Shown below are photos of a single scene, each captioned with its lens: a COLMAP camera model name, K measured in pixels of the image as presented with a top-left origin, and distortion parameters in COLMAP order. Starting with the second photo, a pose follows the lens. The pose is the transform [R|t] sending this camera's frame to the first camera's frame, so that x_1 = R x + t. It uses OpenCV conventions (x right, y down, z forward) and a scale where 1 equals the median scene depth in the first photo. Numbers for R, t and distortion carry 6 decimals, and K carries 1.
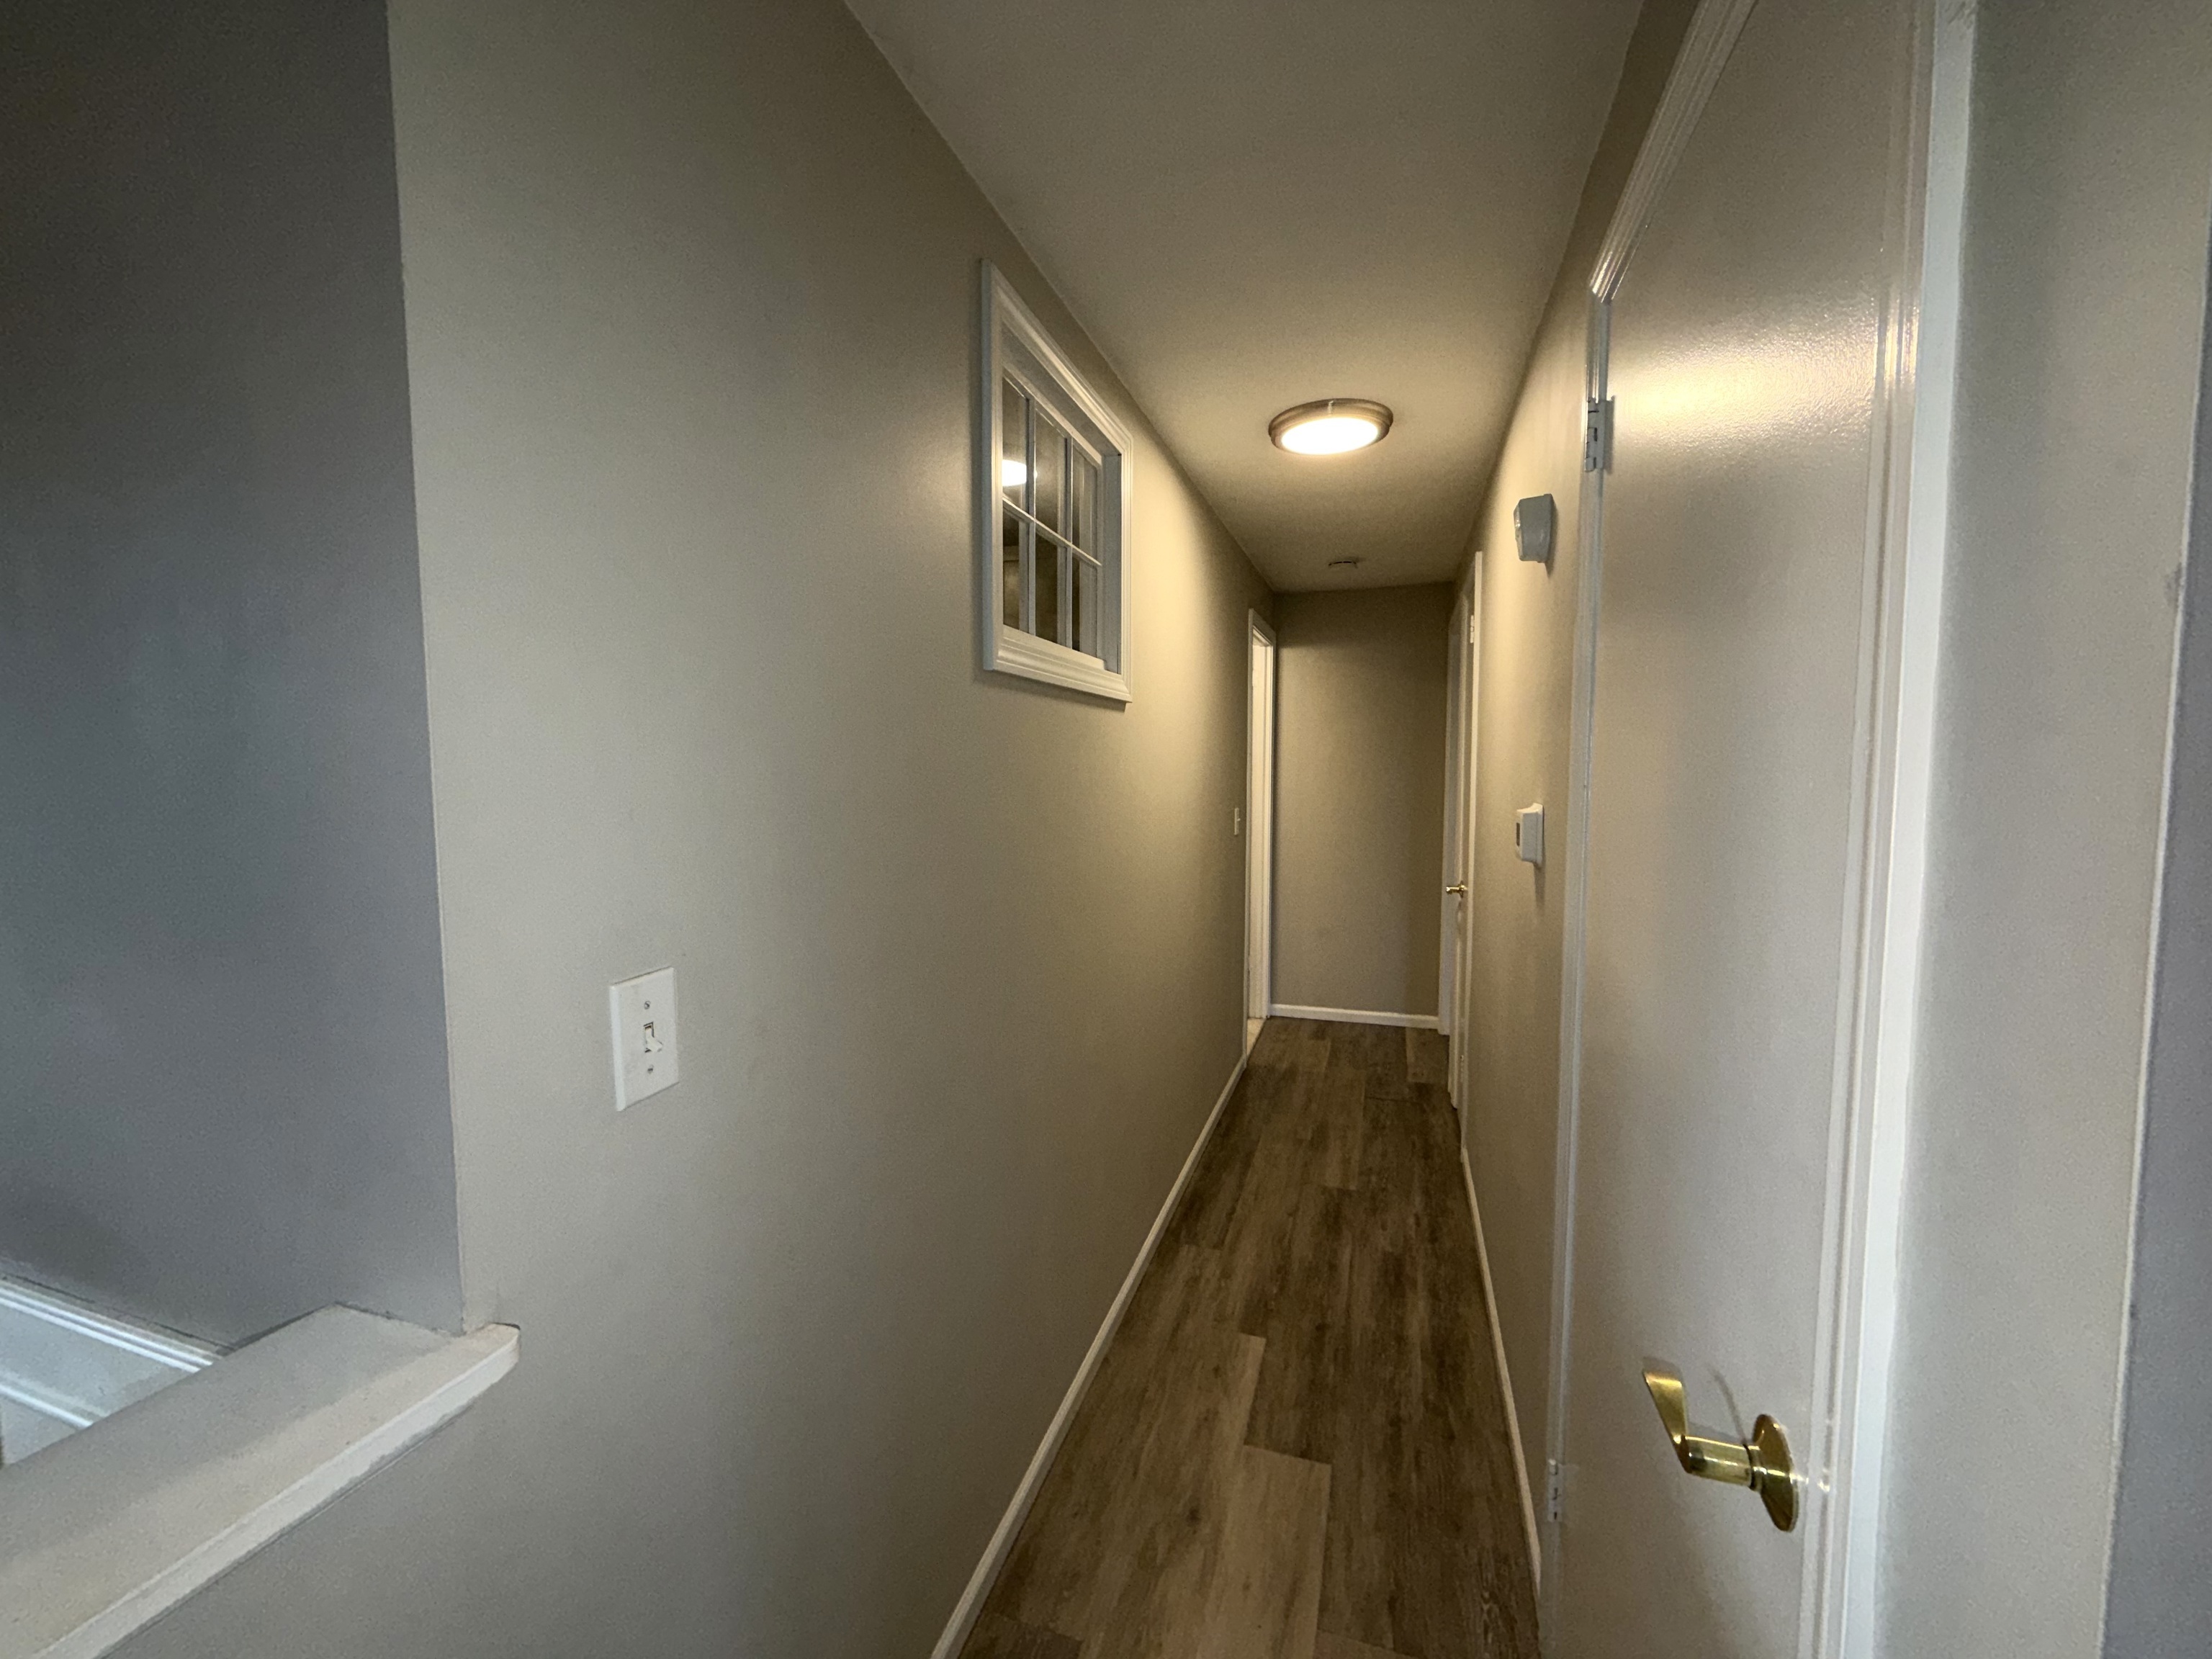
lens RADIAL K [[881.3, 0, 1101.9], [0, 881.3, 822.3], [0, 0, 1]] dist [-0.000374, 0.000106]
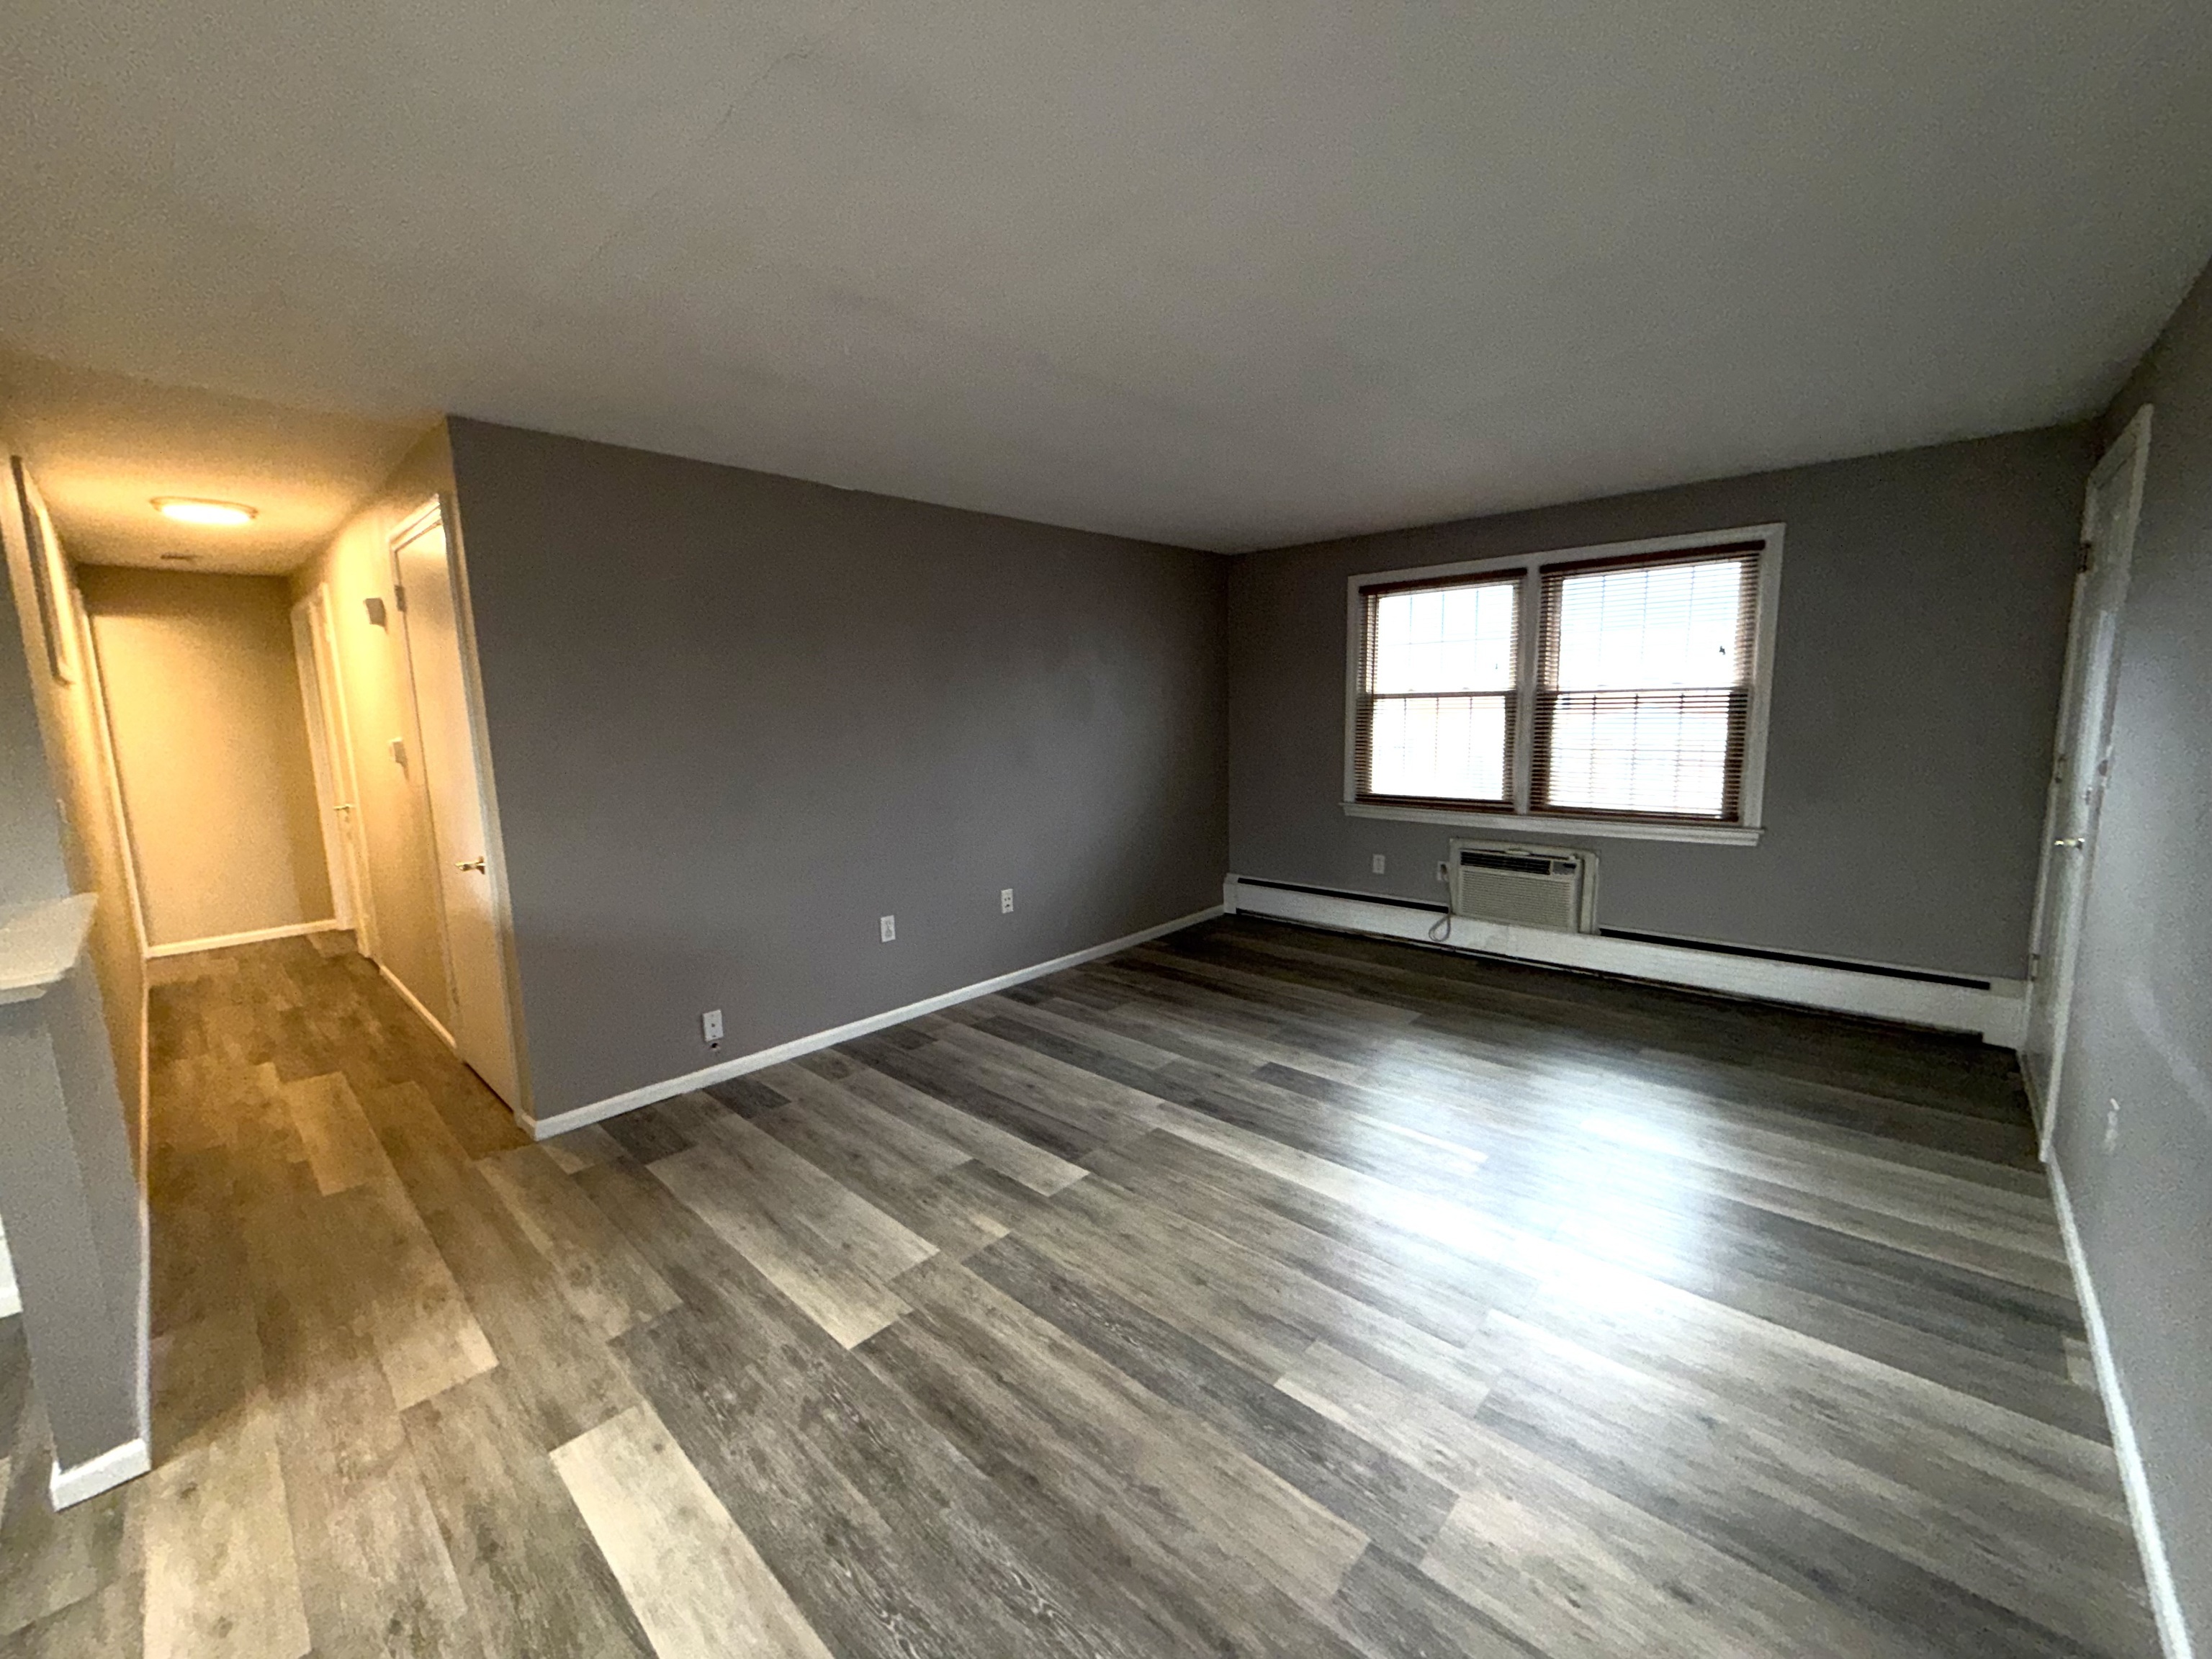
lens RADIAL K [[881.3, 0, 1101.7], [0, 881.3, 808.7], [0, 0, 1]] dist [-0.000374, 0.000106]
pose [[0.414777, -0.130461, 0.900522, -0.381989], [0.096220, 0.990408, 0.099165, 0.053285], [-0.904821, 0.045517, 0.423351, -0.736142]]
